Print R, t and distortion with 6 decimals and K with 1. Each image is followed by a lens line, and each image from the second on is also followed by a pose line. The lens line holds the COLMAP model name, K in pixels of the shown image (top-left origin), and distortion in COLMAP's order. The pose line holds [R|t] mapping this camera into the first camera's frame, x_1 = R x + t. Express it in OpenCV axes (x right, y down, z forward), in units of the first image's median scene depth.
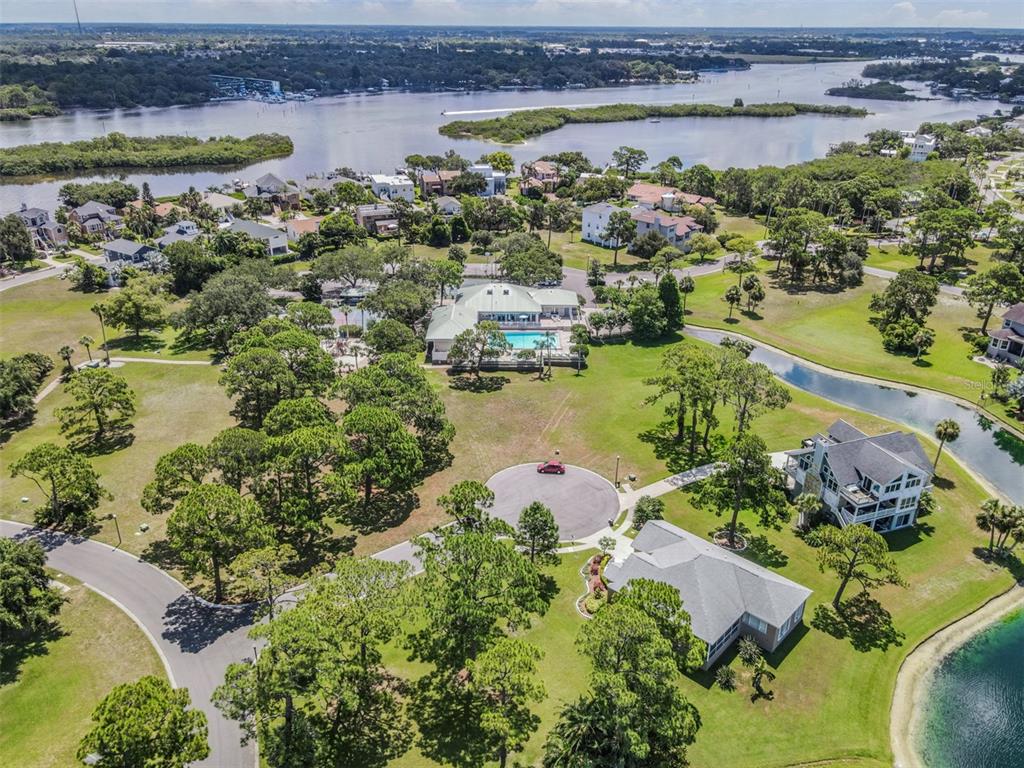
lens RADIAL K [[782.9, 0, 512.0], [0, 782.9, 384.0], [0, 0, 1]] dist [-0.003943, 0.050568]
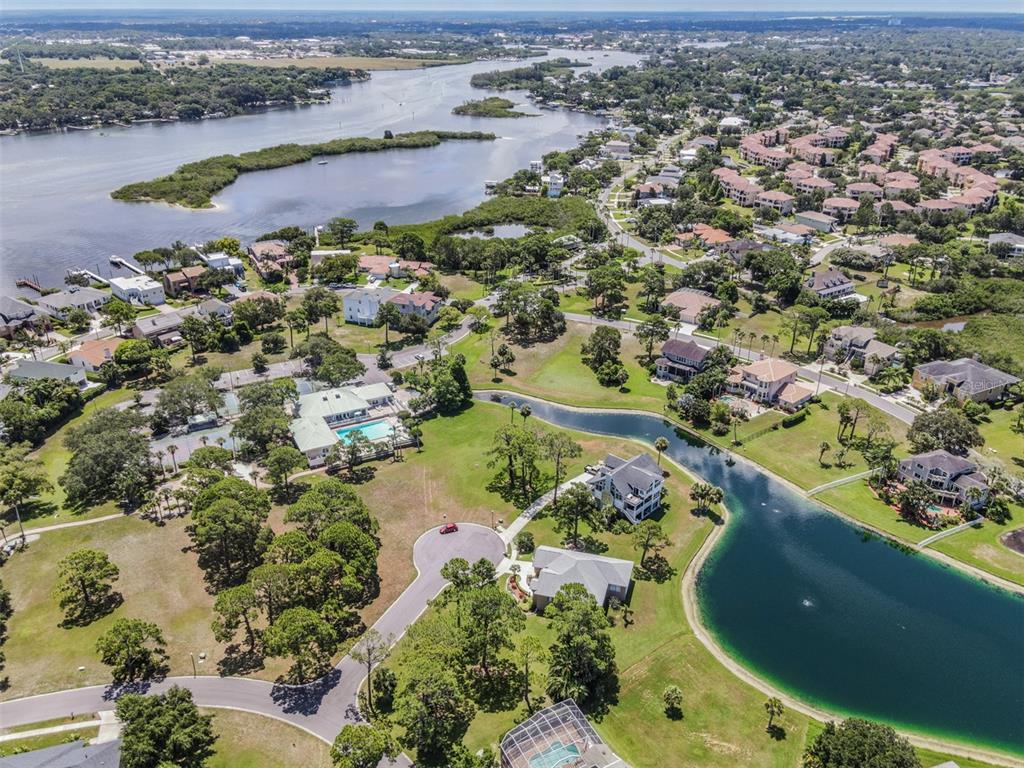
lens RADIAL K [[782.9, 0, 512.0], [0, 782.9, 384.0], [0, 0, 1]] dist [-0.003943, 0.050568]
pose [[0.895848, -0.200623, 0.396492, -0.263056], [0.196431, 0.979158, 0.051626, -0.150217], [-0.398586, 0.031634, 0.916585, -0.298396]]
